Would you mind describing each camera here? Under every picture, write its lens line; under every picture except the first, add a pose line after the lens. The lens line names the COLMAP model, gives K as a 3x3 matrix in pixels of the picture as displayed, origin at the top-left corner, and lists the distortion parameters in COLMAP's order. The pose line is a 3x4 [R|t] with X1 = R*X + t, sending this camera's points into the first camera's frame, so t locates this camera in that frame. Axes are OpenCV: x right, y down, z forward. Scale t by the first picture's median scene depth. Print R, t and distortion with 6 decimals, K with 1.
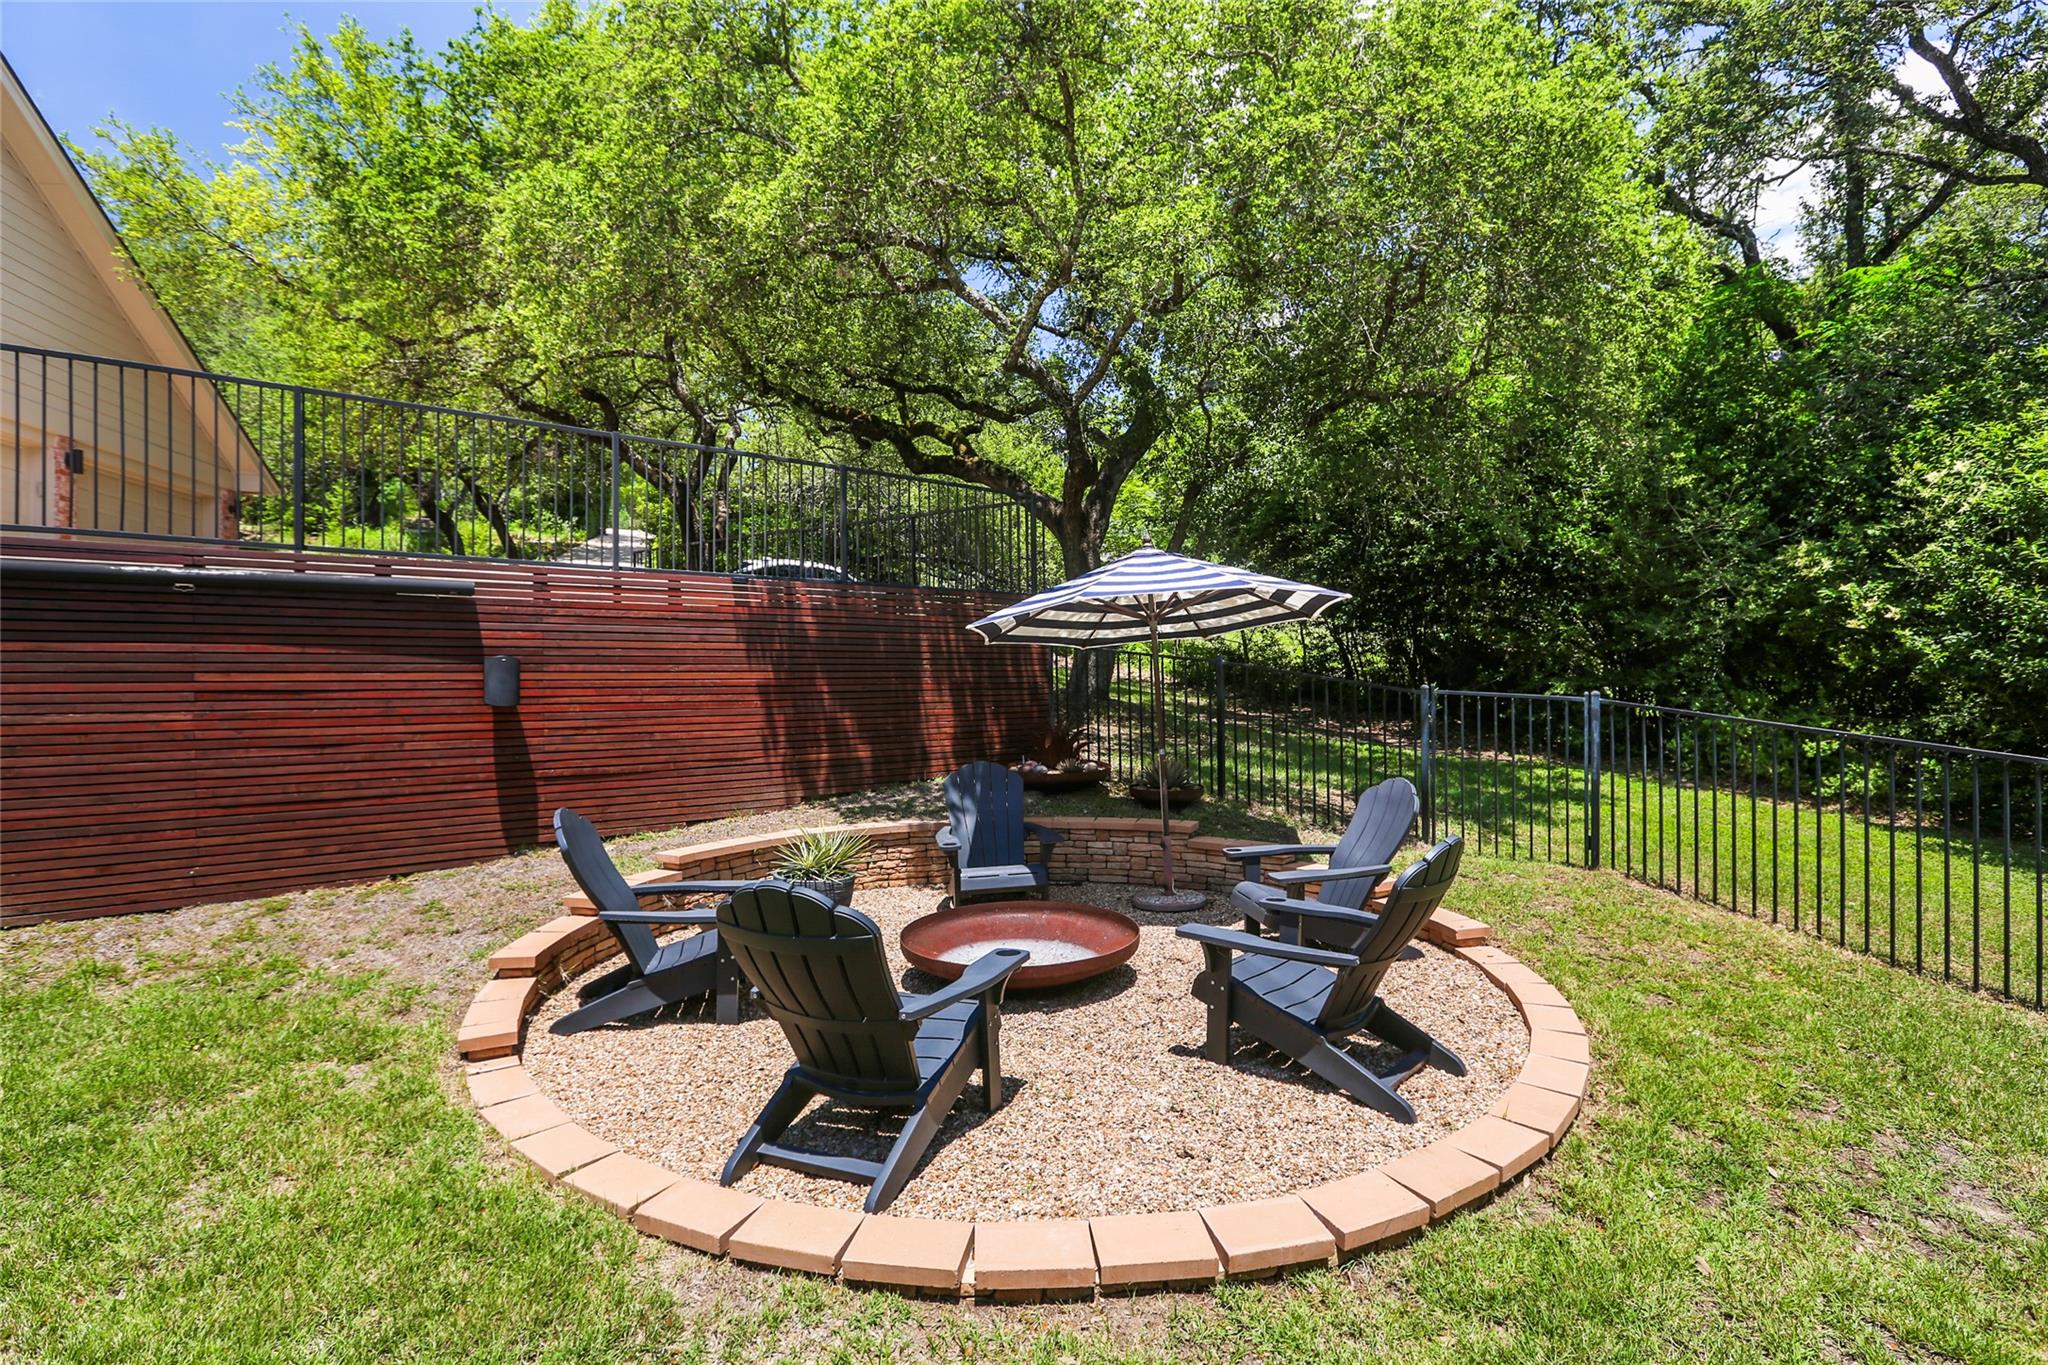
lens RADIAL K [[938.7, 0, 1026.0], [0, 938.7, 695.2], [0, 0, 1]] dist [-0.025385, 0.000417]
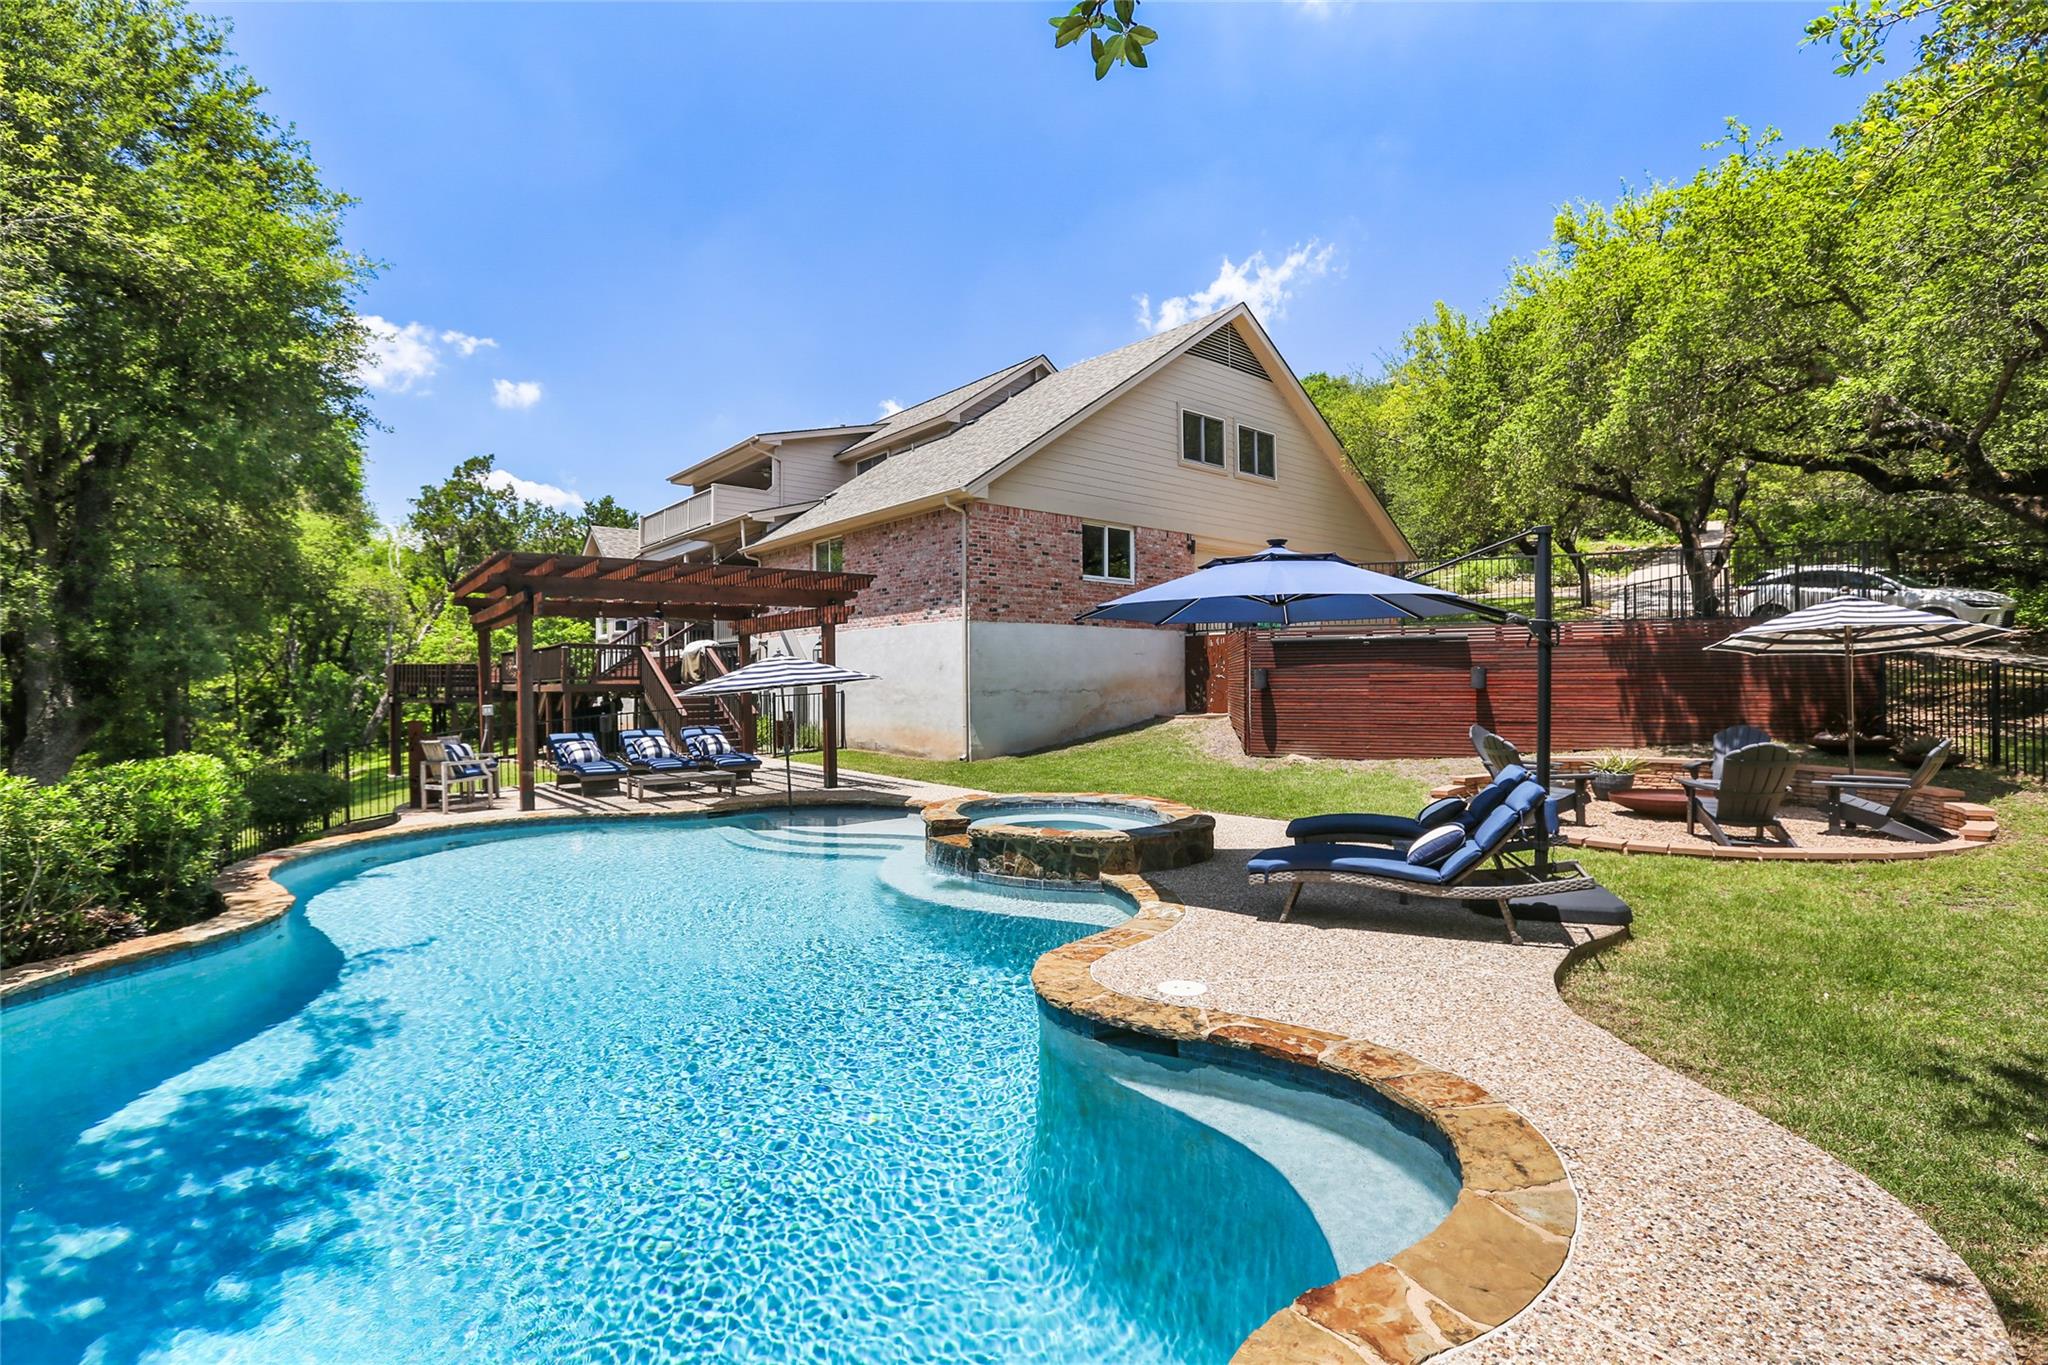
lens RADIAL K [[938.7, 0, 1024.2], [0, 938.7, 687.0], [0, 0, 1]] dist [-0.025385, 0.000417]
pose [[0.451351, 0.012390, -0.892261, 0.848190], [-0.013486, 0.999884, 0.007062, 0.006861], [0.892245, 0.008846, 0.451465, -0.891896]]
